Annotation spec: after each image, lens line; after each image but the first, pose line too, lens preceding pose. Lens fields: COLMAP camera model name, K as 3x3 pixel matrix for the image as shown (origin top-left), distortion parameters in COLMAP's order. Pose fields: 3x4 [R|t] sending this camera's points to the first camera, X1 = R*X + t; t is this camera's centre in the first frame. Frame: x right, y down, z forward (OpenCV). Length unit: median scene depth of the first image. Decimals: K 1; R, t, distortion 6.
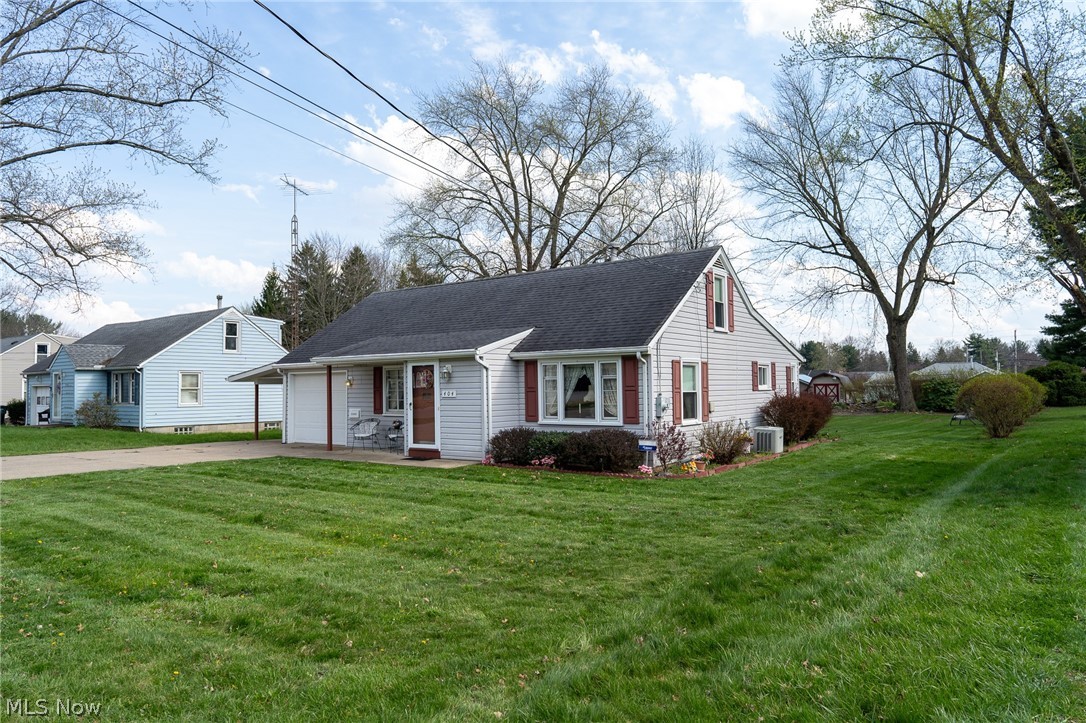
lens RADIAL K [[724.7, 0, 543.0], [0, 724.7, 361.5], [0, 0, 1]] dist [-0.000128, -0.001620]
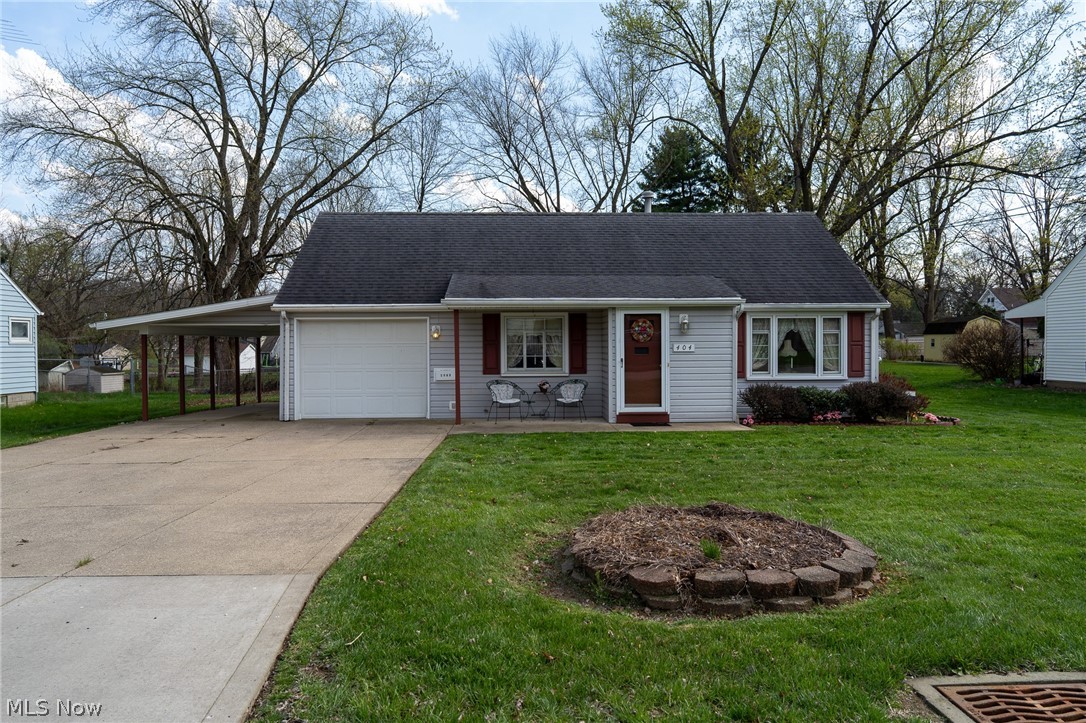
lens RADIAL K [[724.7, 0, 543.0], [0, 724.7, 361.5], [0, 0, 1]] dist [-0.000128, -0.001620]
pose [[0.768492, -0.007839, 0.639812, -0.805749], [-0.027763, 0.998575, 0.045581, 0.025703], [-0.639257, -0.052792, 0.767179, 0.437334]]
